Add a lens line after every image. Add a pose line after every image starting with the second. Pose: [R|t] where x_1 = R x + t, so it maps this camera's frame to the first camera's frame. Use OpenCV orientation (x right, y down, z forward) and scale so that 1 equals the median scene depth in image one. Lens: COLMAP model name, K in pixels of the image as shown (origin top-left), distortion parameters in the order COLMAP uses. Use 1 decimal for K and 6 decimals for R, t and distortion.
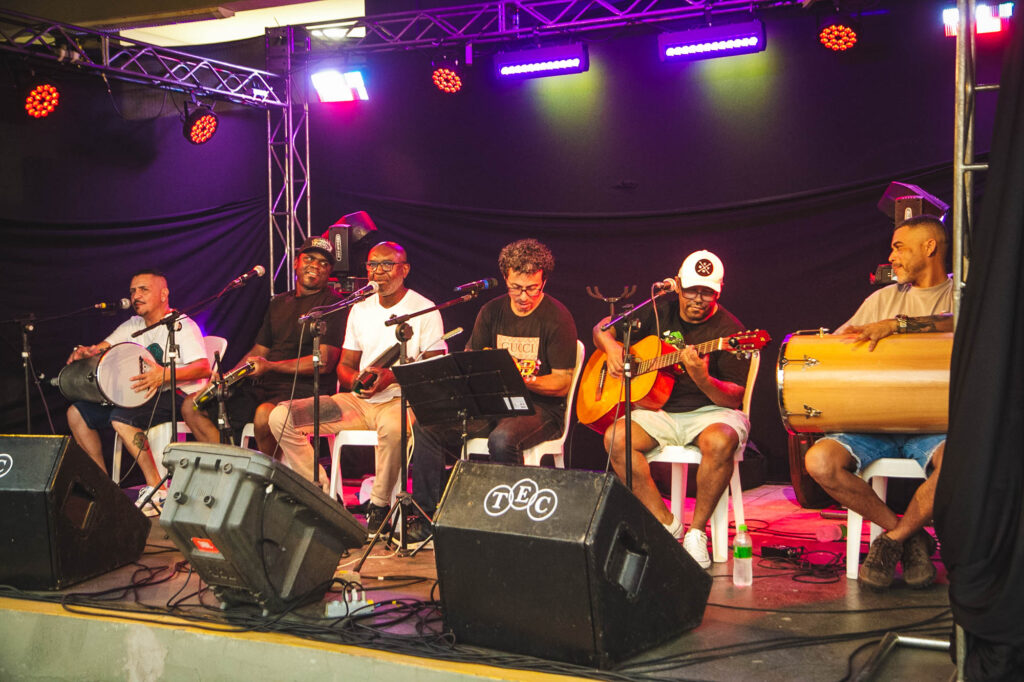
lens RADIAL K [[1390.7, 0, 512.0], [0, 1390.7, 341.0], [0, 0, 1]] dist [0.104475, 0.058012]
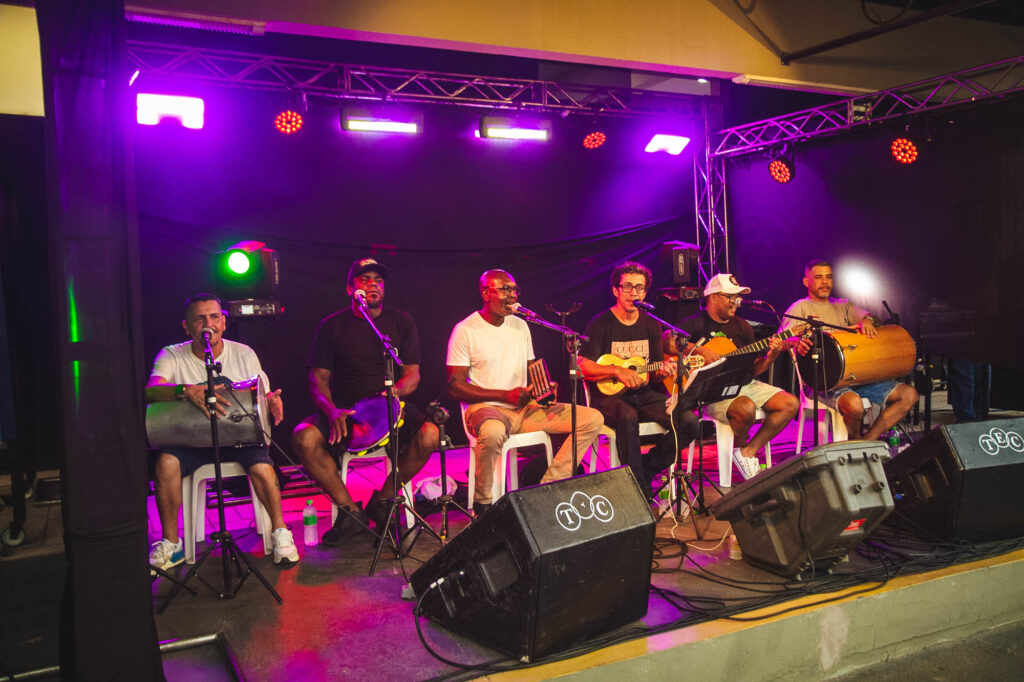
lens RADIAL K [[922.6, 0, 512.0], [0, 922.6, 341.0], [0, 0, 1]] dist [-0.008797, -0.005219]
pose [[0.539870, -0.051271, 0.840186, -0.871806], [0.043989, 0.998498, 0.032666, -0.043240], [-0.840598, 0.019324, 0.541314, 0.685086]]
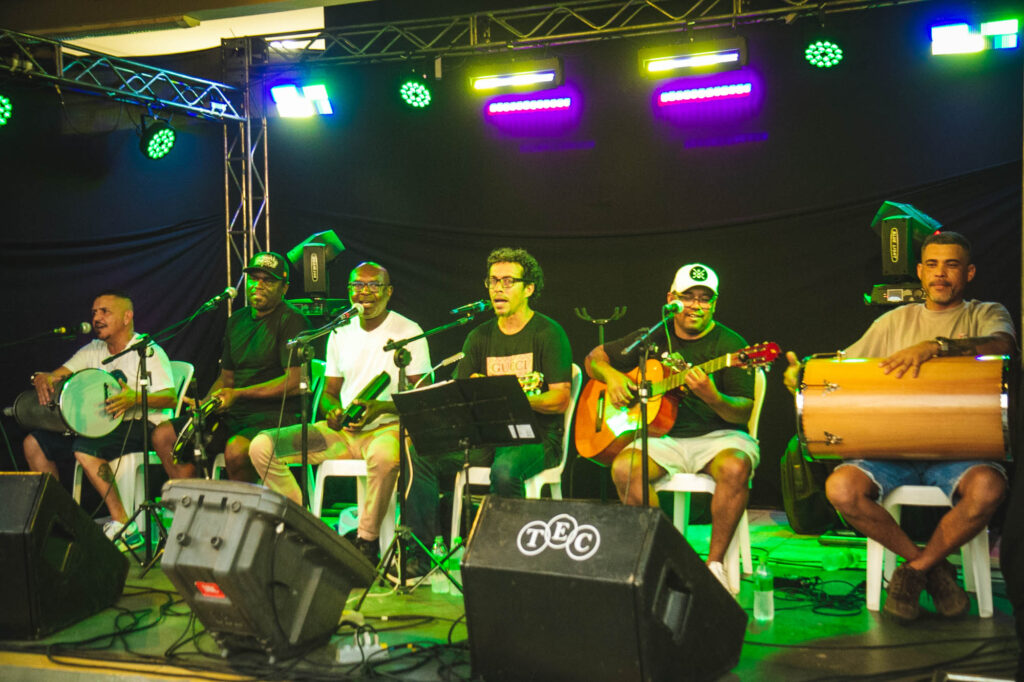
lens RADIAL K [[1390.7, 0, 512.0], [0, 1390.7, 341.0], [0, 0, 1]] dist [0.104475, 0.058012]
pose [[0.997519, -0.005269, 0.070197, -0.069675], [0.006060, 0.999920, -0.011066, -0.006761], [-0.070133, 0.011464, 0.997472, 0.044481]]
